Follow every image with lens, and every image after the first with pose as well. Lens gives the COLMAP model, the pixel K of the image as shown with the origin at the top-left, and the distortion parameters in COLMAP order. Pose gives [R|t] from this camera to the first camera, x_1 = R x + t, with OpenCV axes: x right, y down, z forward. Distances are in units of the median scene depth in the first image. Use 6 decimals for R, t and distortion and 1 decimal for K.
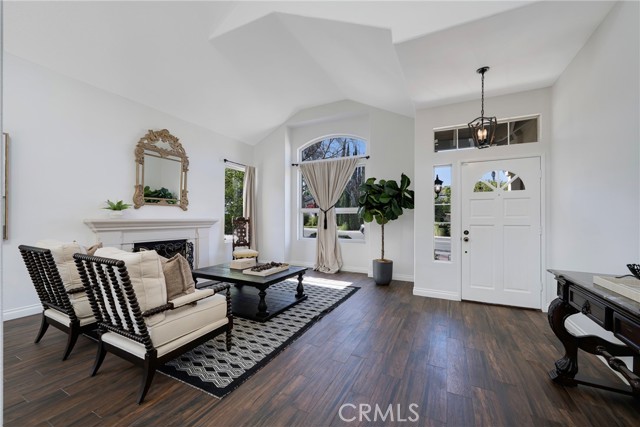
lens RADIAL K [[254.1, 0, 321.1], [0, 254.1, 217.4], [0, 0, 1]] dist [-0.000511, 0.000300]
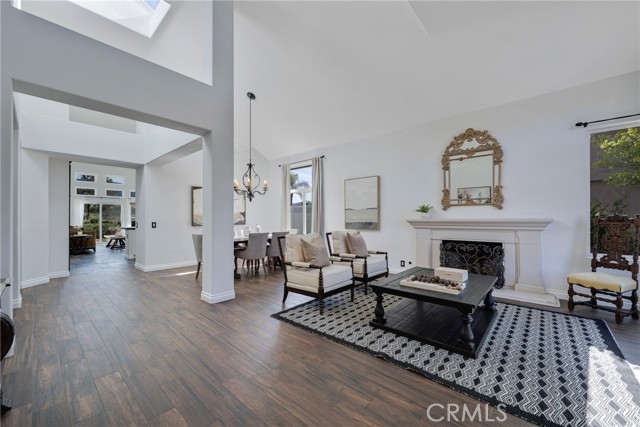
lens RADIAL K [[254.1, 0, 319.1], [0, 254.1, 217.9], [0, 0, 1]] dist [-0.000511, 0.000300]
pose [[-0.260350, -0.006290, -0.965494, 0.503405], [0.006304, 0.999946, -0.008215, 0.006448], [0.965494, -0.008226, -0.260296, 0.702295]]
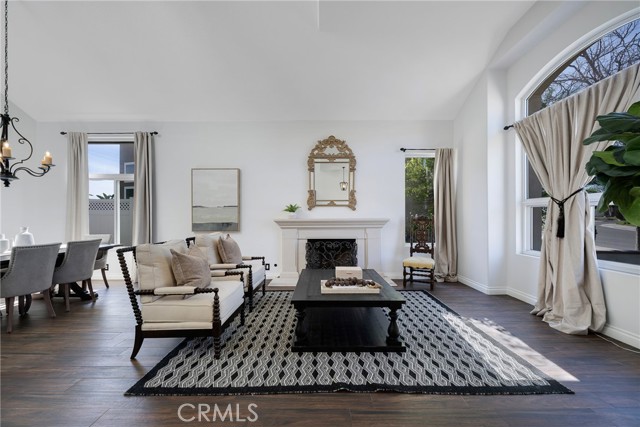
lens RADIAL K [[254.1, 0, 320.1], [0, 254.1, 217.2], [0, 0, 1]] dist [-0.000511, 0.000300]
pose [[0.444997, -0.007660, -0.895499, 0.337872], [0.009163, 0.999950, -0.004000, 0.004192], [0.895485, -0.006426, 0.445045, 0.481534]]
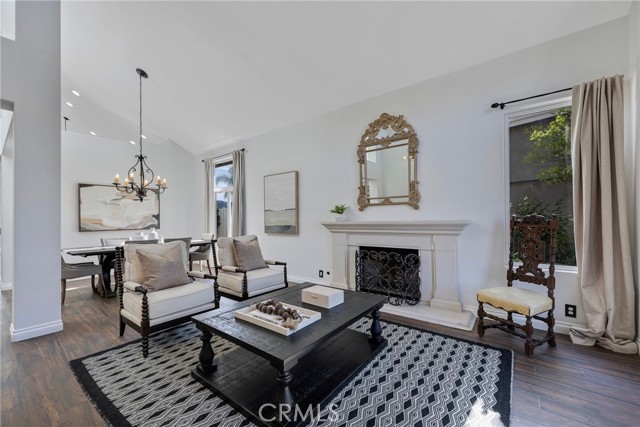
lens RADIAL K [[254.1, 0, 320.6], [0, 254.1, 220.2], [0, 0, 1]] dist [-0.000511, 0.000300]
pose [[-0.188902, -0.003872, -0.981988, 0.246393], [0.013016, 0.999895, -0.006446, 0.005929], [0.981910, -0.013999, -0.188832, 0.965858]]
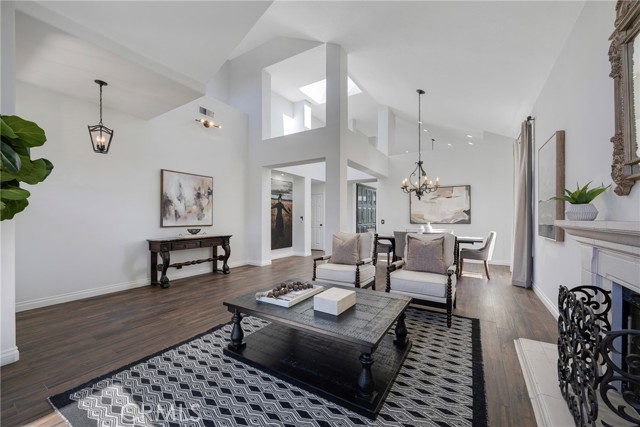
lens RADIAL K [[254.1, 0, 317.3], [0, 254.1, 216.7], [0, 0, 1]] dist [-0.000511, 0.000300]
pose [[-0.994478, -0.006108, 0.104766, -0.282311], [-0.006672, 0.999965, -0.005034, 0.004446], [-0.104731, -0.005705, -0.994484, 1.346219]]
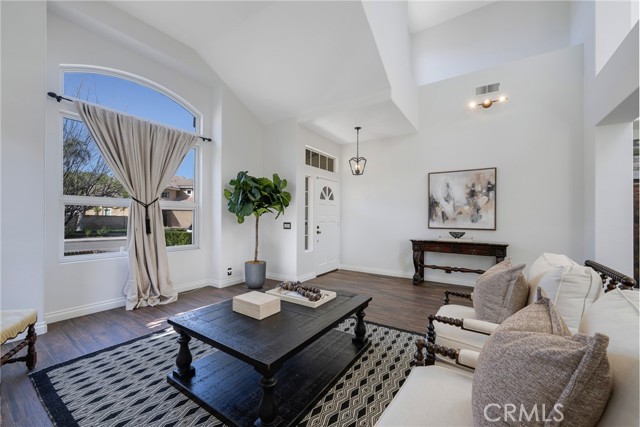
lens RADIAL K [[254.1, 0, 311.3], [0, 254.1, 218.5], [0, 0, 1]] dist [-0.000511, 0.000300]
pose [[0.143625, -0.007294, 0.989605, -0.702813], [-0.008563, 0.999926, 0.008613, -0.000928], [-0.989595, -0.009711, 0.143552, 0.707582]]
